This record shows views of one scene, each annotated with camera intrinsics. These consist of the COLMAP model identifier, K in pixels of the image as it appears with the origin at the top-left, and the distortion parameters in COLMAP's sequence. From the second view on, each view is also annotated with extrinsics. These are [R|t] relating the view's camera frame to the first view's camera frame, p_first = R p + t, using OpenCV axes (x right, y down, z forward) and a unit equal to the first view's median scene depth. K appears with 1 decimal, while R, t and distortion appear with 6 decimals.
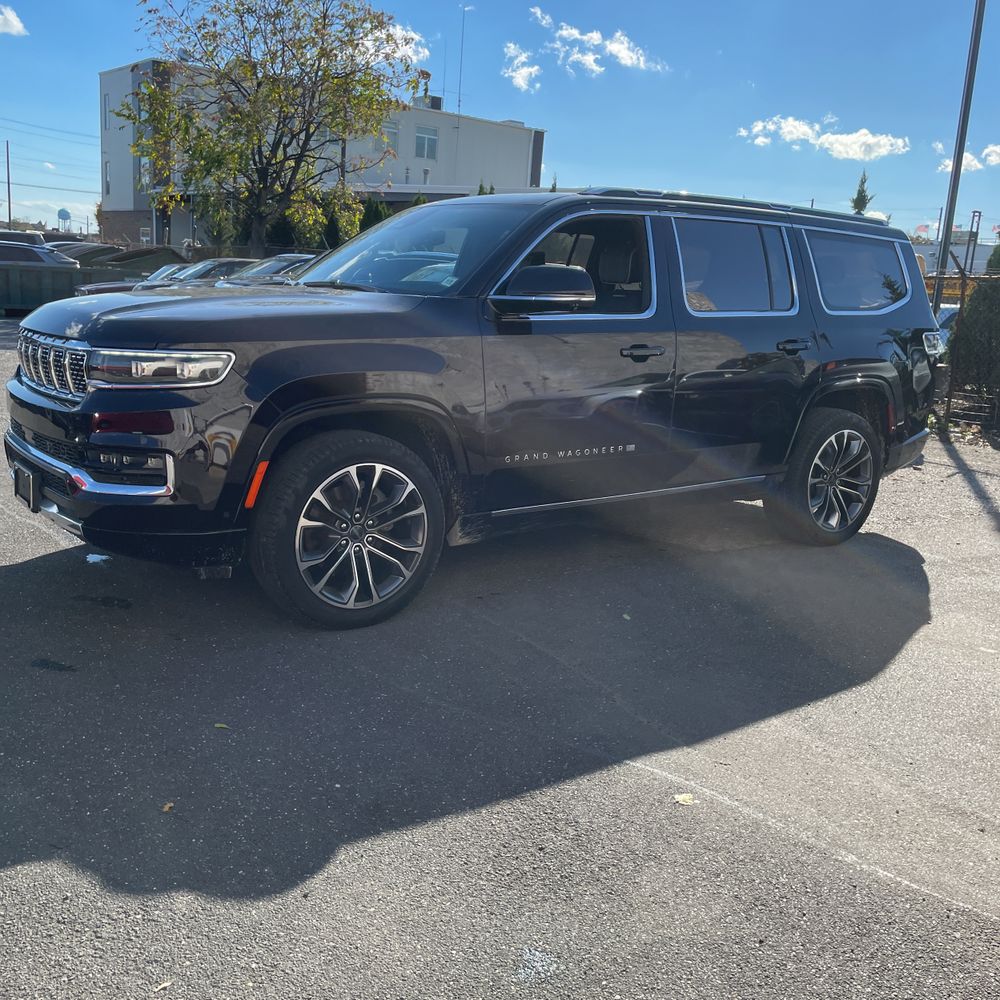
lens RADIAL K [[1001.6, 0, 503.5], [0, 1001.6, 505.9], [0, 0, 1]] dist [0.030558, 0.000000]
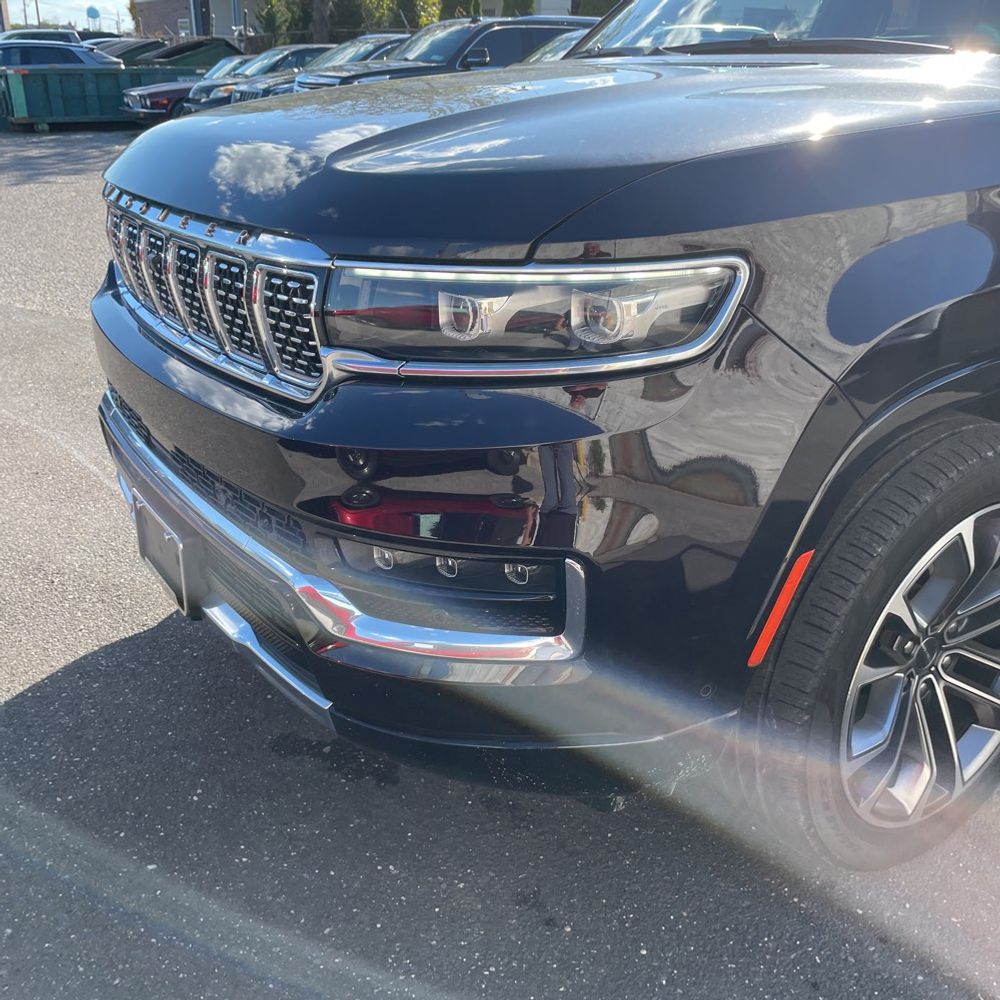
lens RADIAL K [[1001.6, 0, 491.7], [0, 1001.6, 494.9], [0, 0, 1]] dist [0.030558, 0.000000]
pose [[0.996942, -0.026707, -0.073435, -0.293774], [0.039767, 0.982383, 0.182596, -0.123375], [0.067265, -0.184958, 0.980442, 0.571554]]
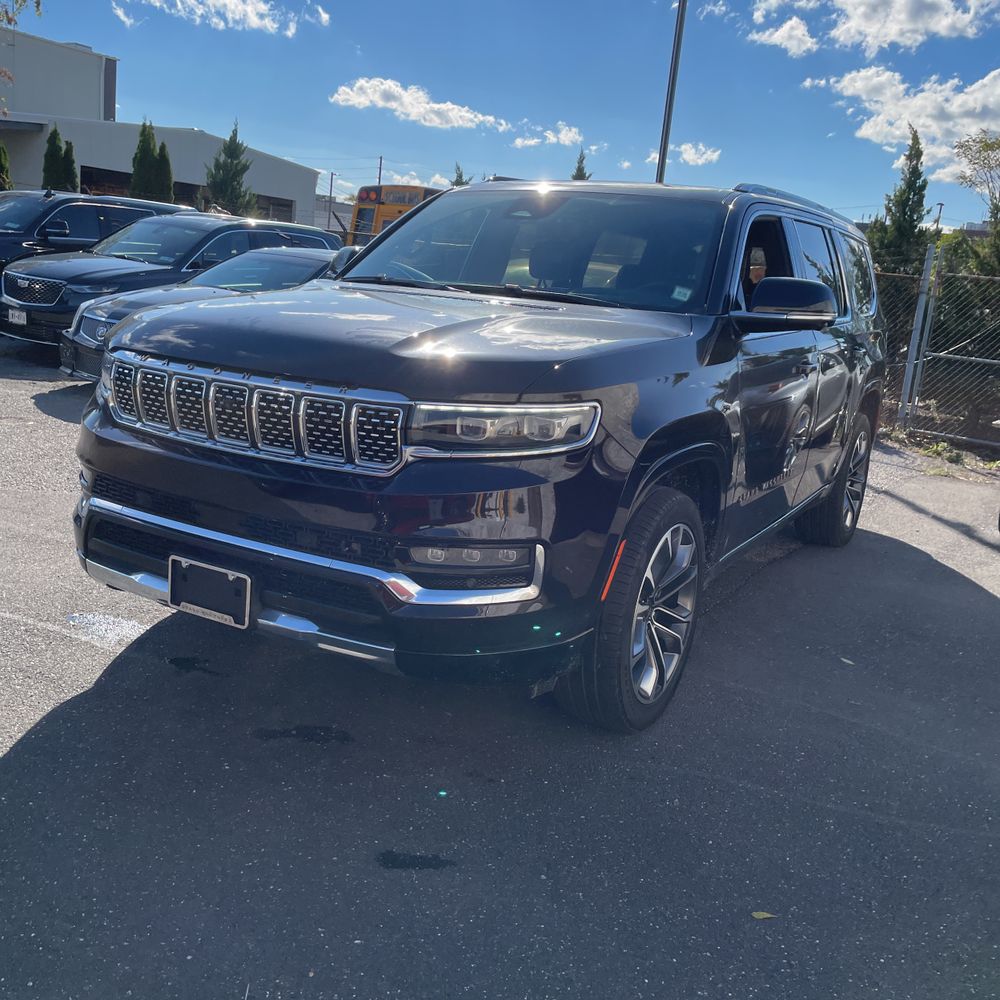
lens RADIAL K [[1001.6, 0, 496.5], [0, 1001.6, 492.6], [0, 0, 1]] dist [0.030558, 0.000000]
pose [[0.913217, -0.064363, 0.402358, -0.573600], [0.050537, 0.997713, 0.044897, -0.108860], [-0.404328, -0.020667, 0.914381, 0.300685]]
